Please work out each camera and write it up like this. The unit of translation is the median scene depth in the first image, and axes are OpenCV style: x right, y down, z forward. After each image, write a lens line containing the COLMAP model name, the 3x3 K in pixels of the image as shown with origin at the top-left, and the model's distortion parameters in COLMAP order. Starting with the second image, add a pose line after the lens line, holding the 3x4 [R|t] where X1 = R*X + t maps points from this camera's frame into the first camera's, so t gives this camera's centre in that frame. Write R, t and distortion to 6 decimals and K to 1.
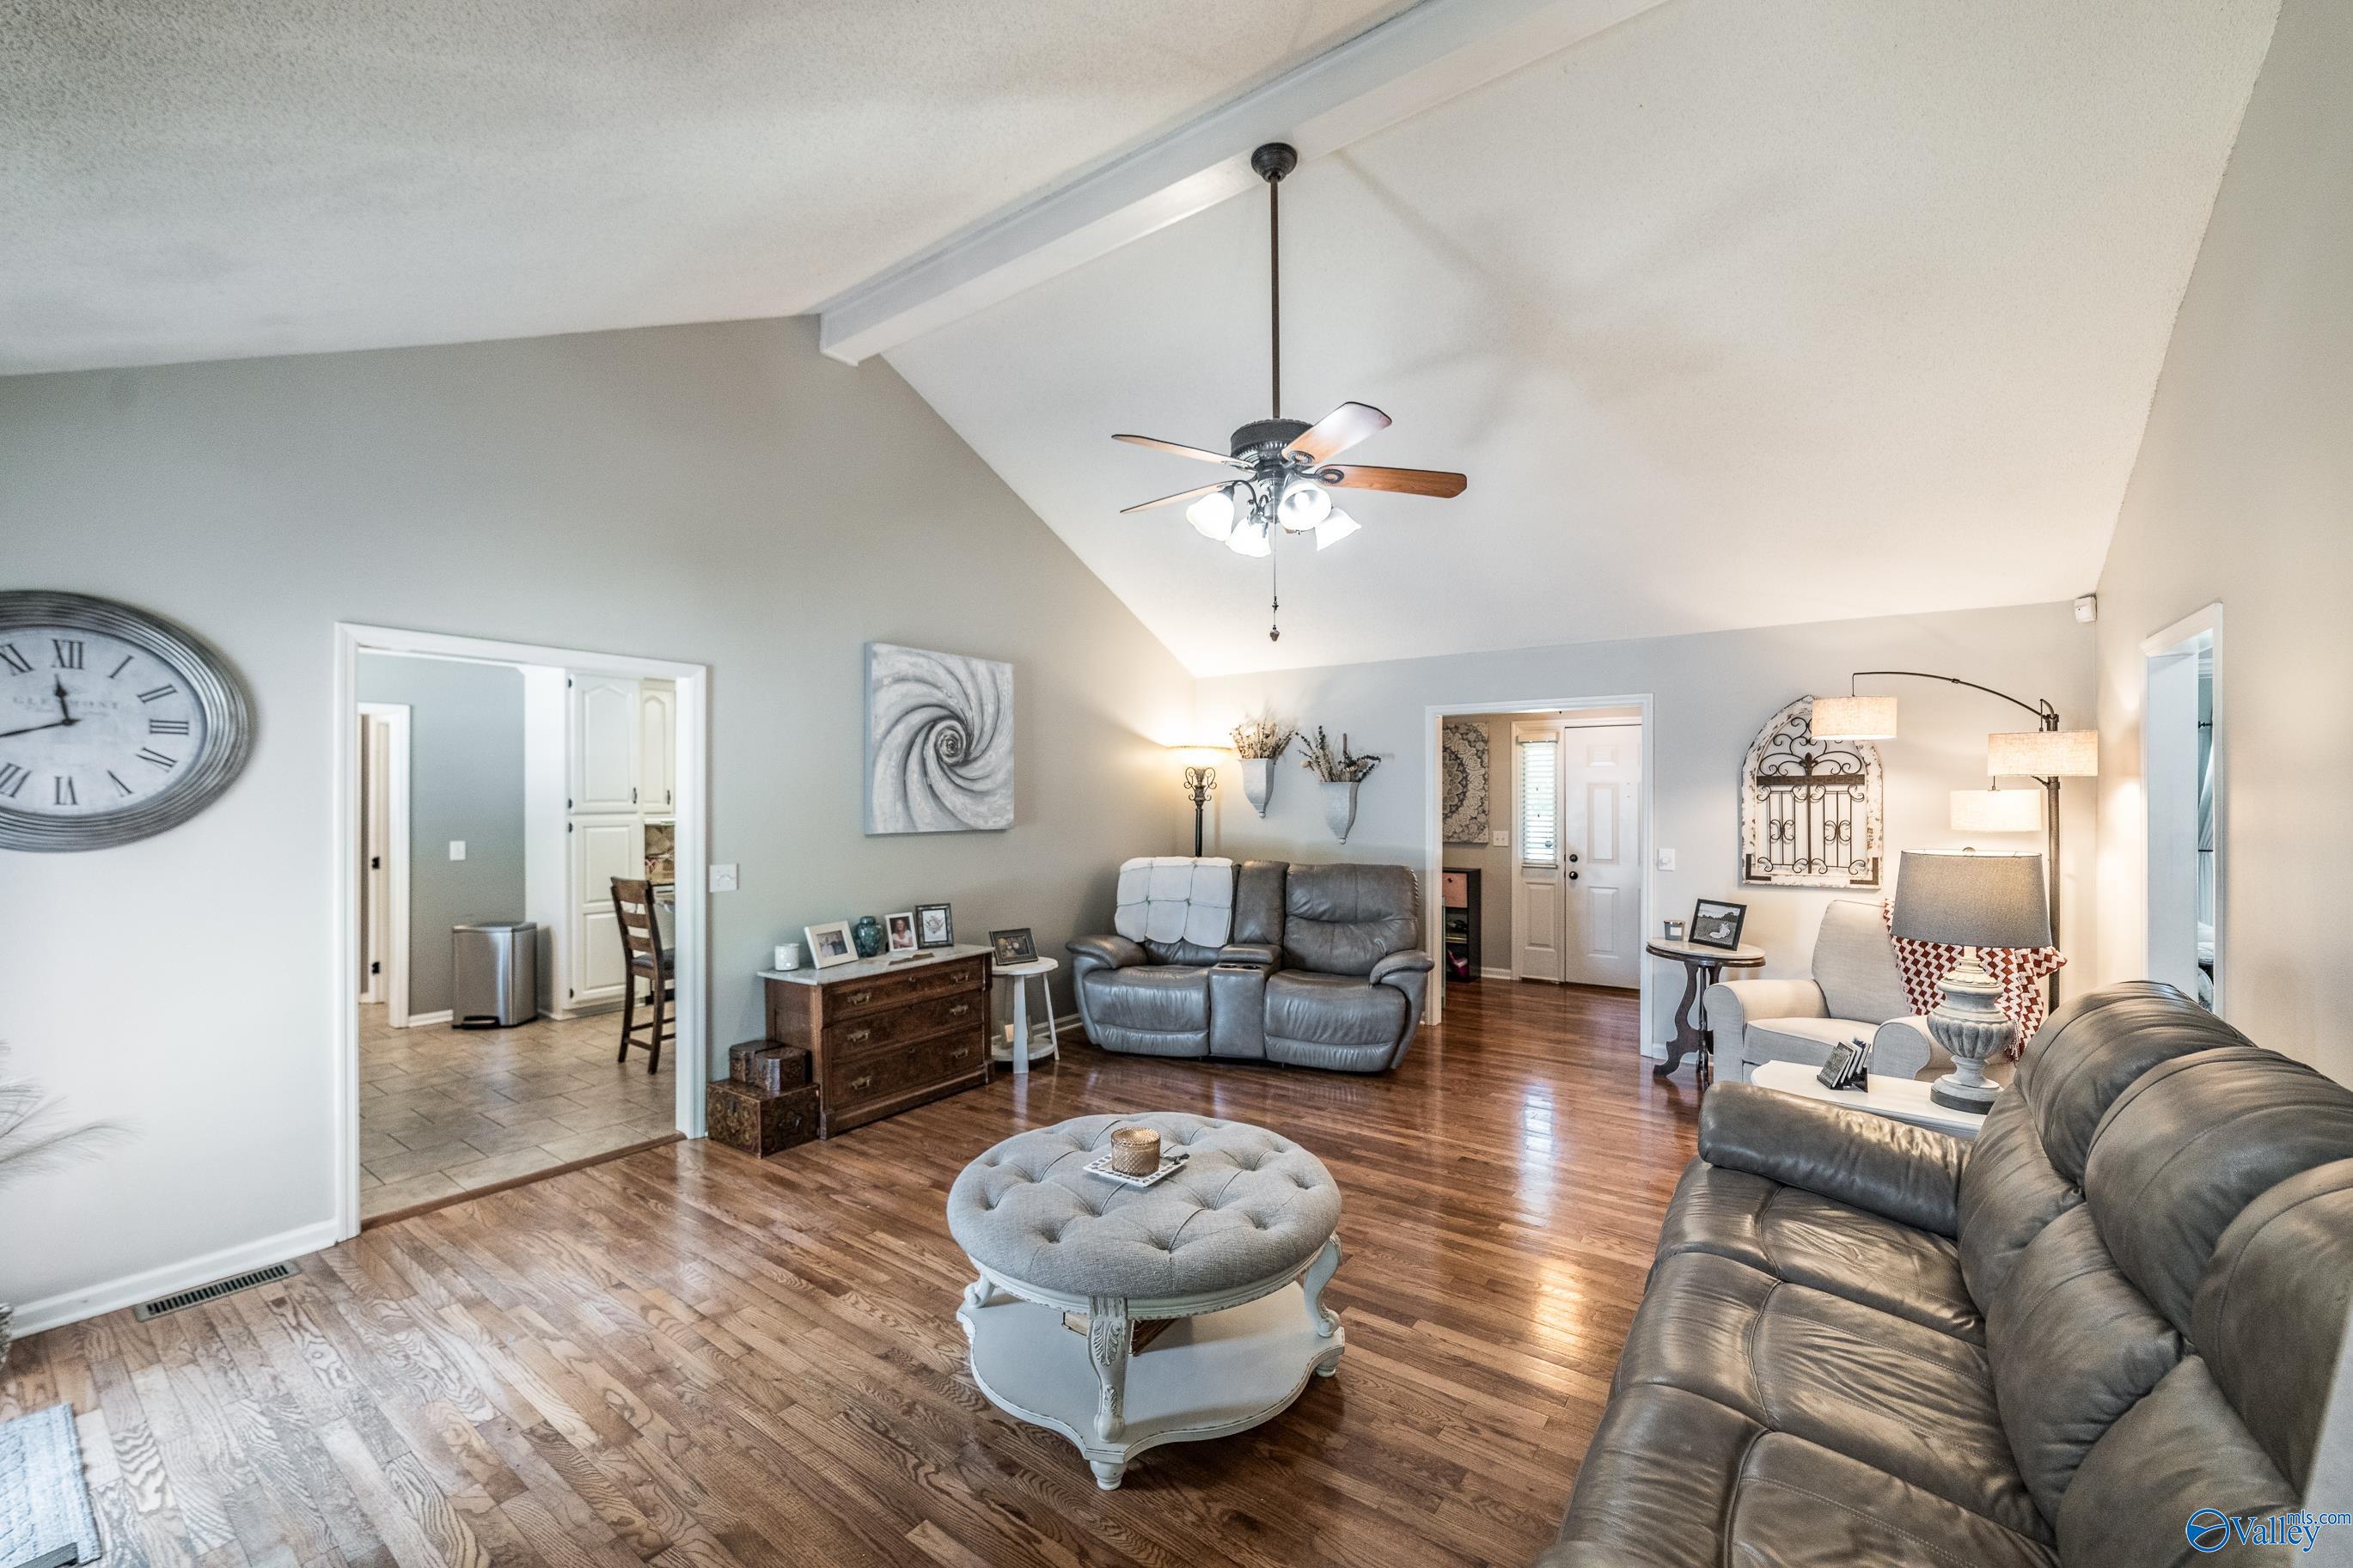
lens RADIAL K [[913.2, 0, 1161.0], [0, 913.2, 789.2], [0, 0, 1]] dist [-0.016696, 0.000303]
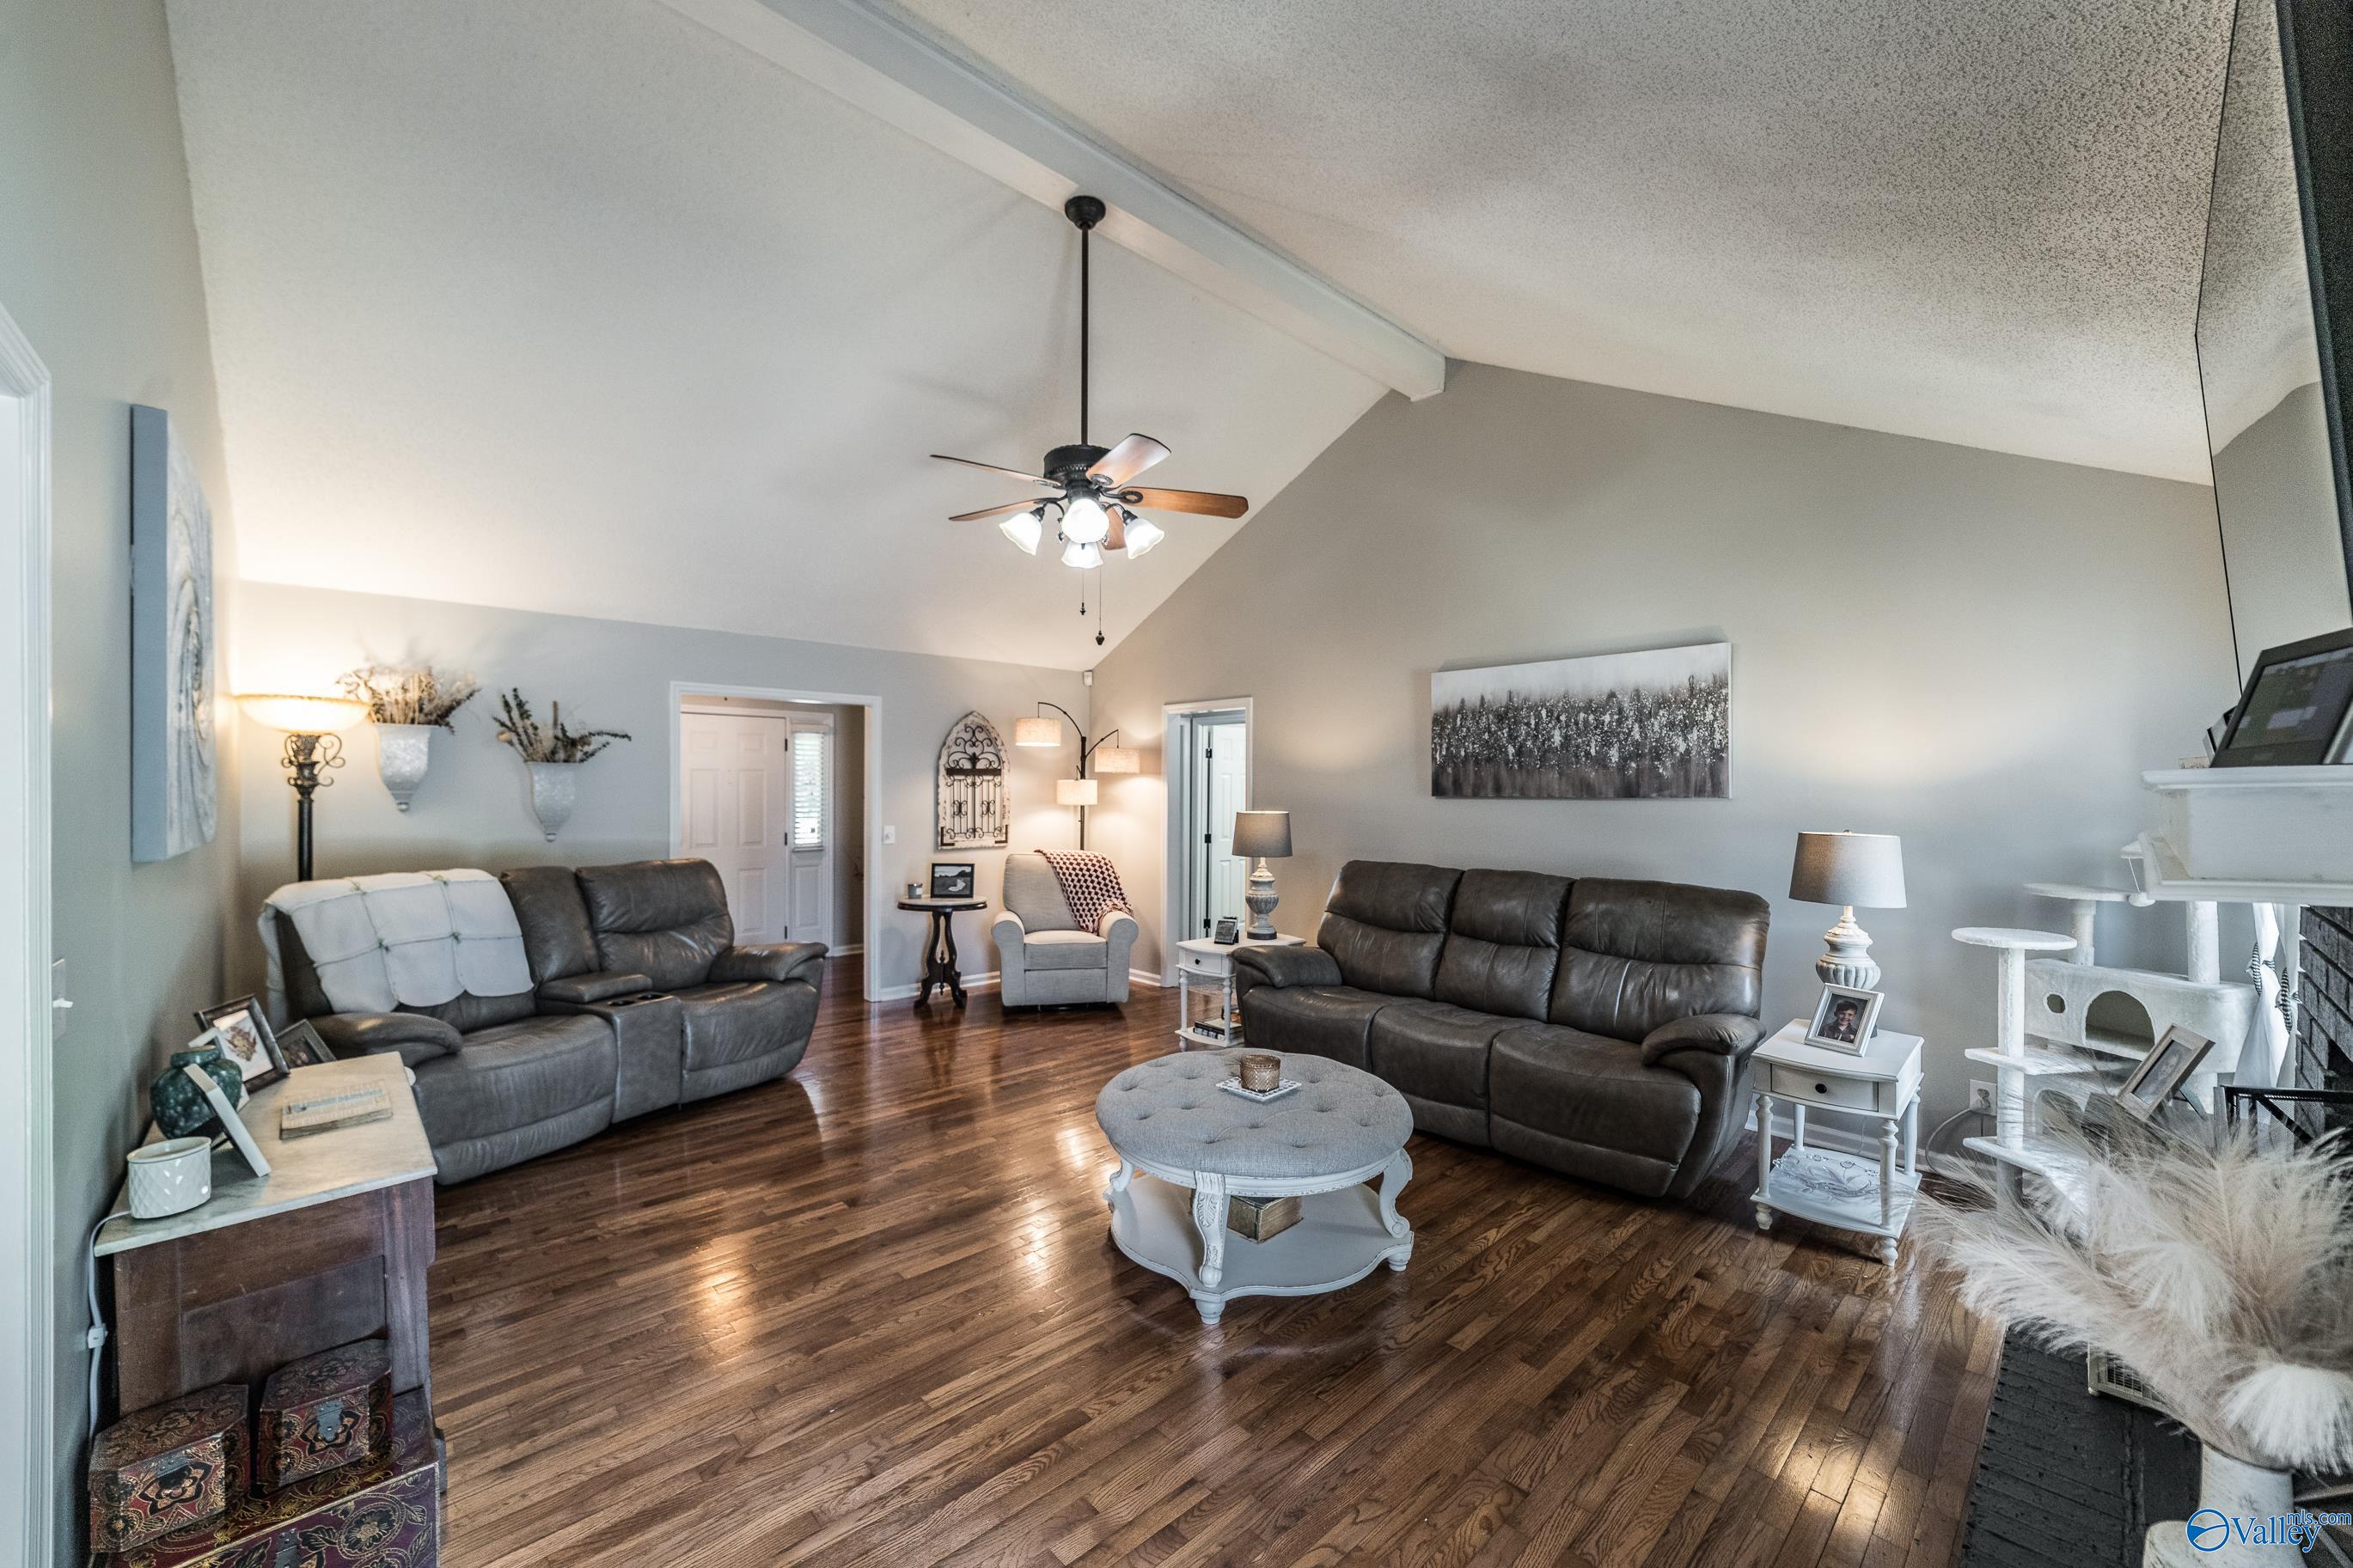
lens RADIAL K [[913.2, 0, 1161.0], [0, 913.2, 789.2], [0, 0, 1]] dist [-0.016696, 0.000303]
pose [[0.199694, -0.001705, 0.979857, -0.607414], [-0.012740, 0.999909, 0.004336, 0.007077], [-0.979776, -0.013349, 0.199654, 0.433956]]
